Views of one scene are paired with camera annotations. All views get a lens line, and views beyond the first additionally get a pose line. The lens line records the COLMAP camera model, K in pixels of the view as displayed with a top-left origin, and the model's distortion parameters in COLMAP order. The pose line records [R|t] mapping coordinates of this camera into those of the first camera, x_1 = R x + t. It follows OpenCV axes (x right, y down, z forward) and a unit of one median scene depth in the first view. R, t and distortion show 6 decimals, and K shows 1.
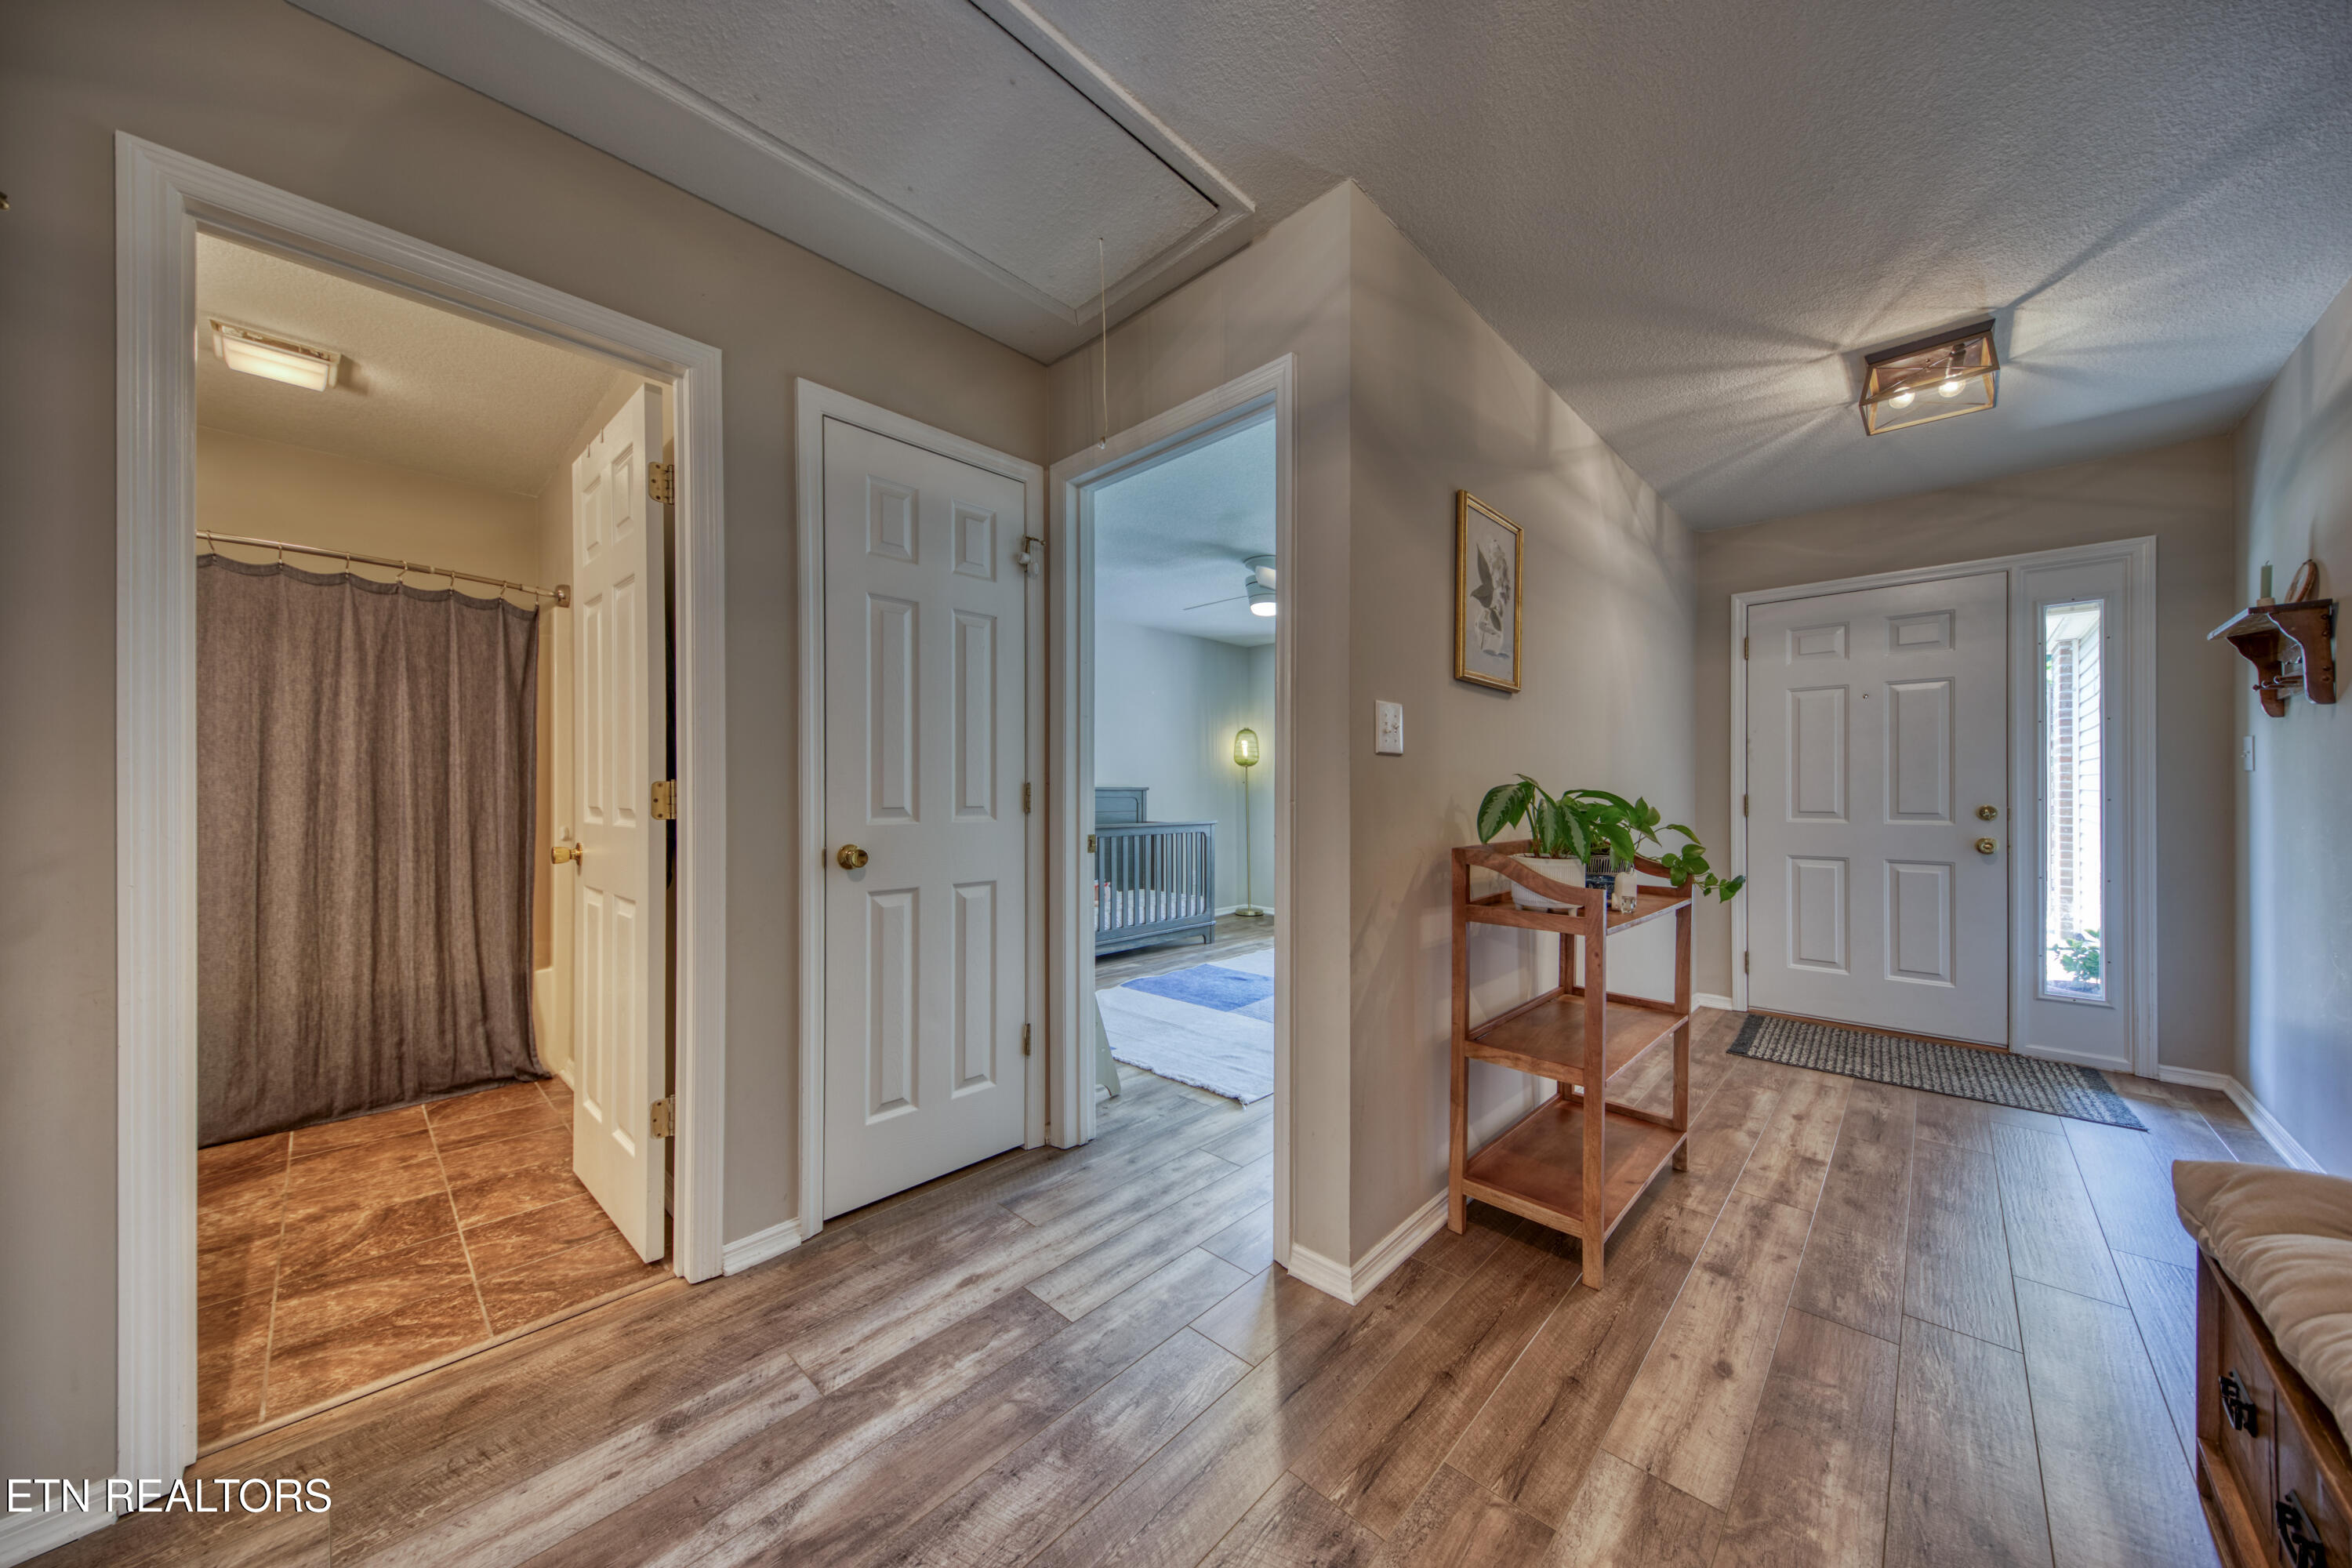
lens RADIAL K [[796.8, 0, 1190.5], [0, 796.8, 801.1], [0, 0, 1]] dist [0.012821, -0.007227]
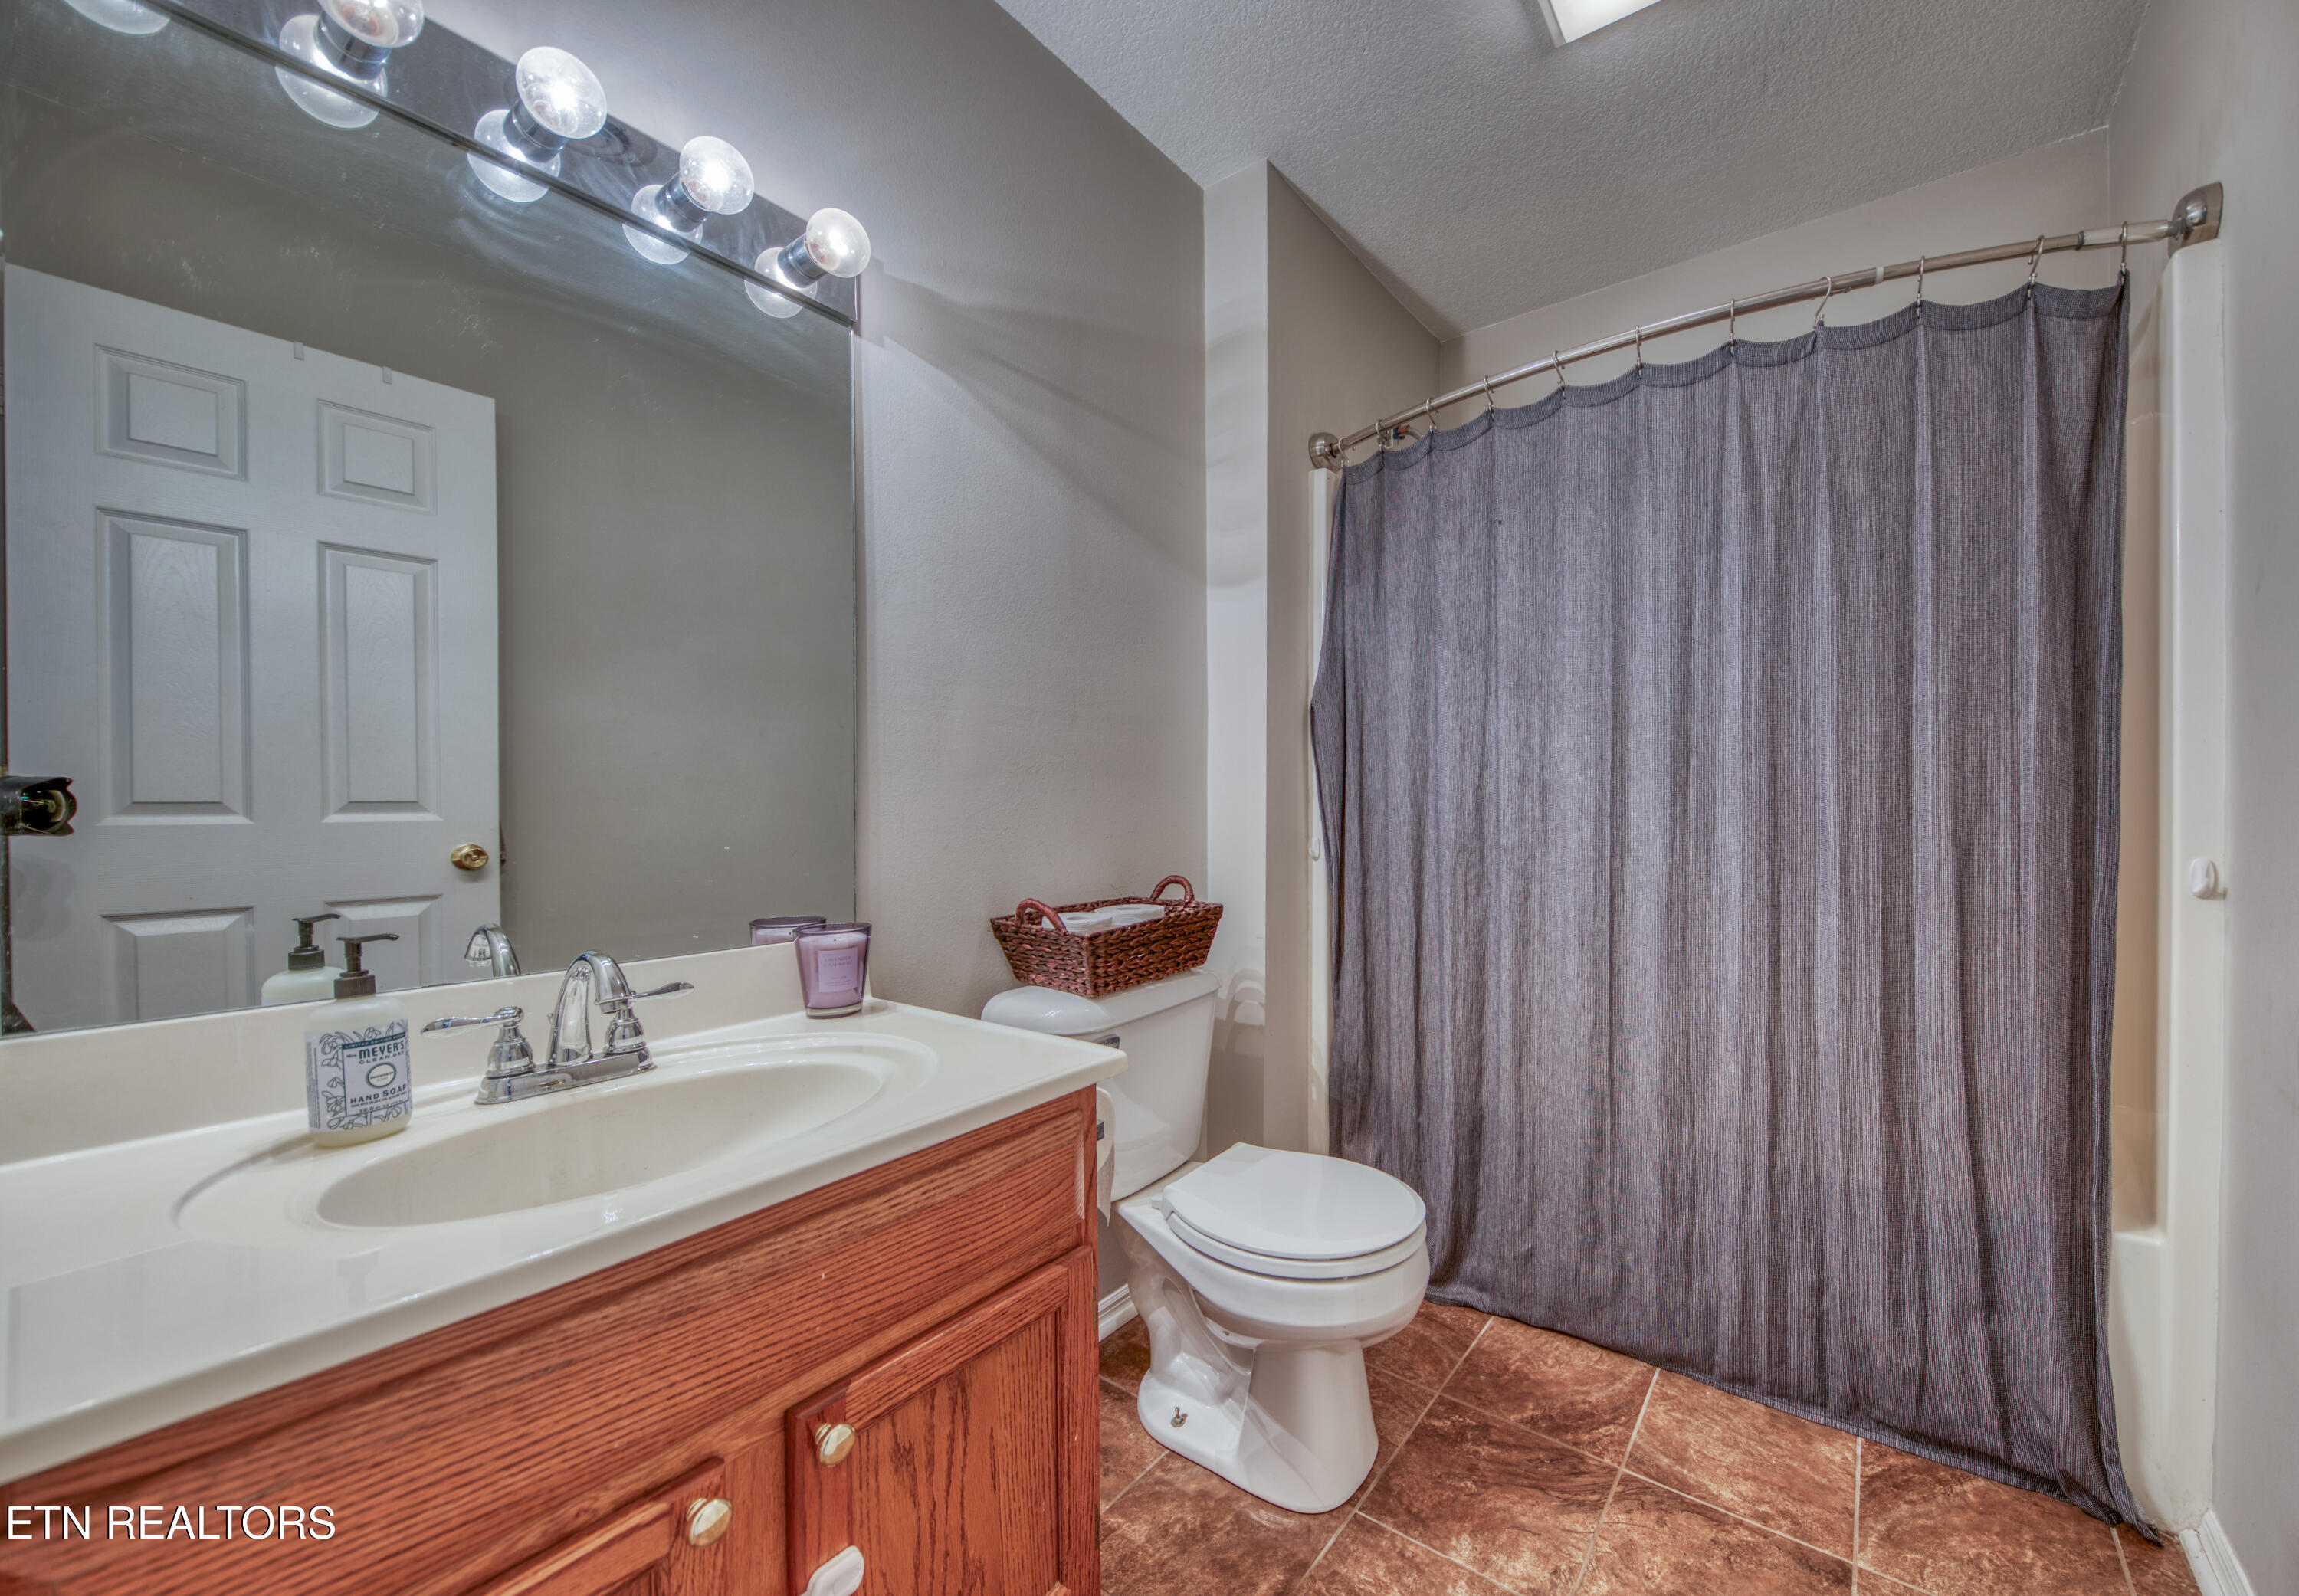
lens RADIAL K [[1036.9, 0, 1149.5], [0, 1036.9, 798.0], [0, 0, 1]] dist [0.032662, -0.018869]
pose [[0.162817, 0.006766, -0.986633, -0.434568], [0.001193, 0.999974, 0.007054, 0.001636], [0.986656, -0.002325, 0.162805, 0.505084]]
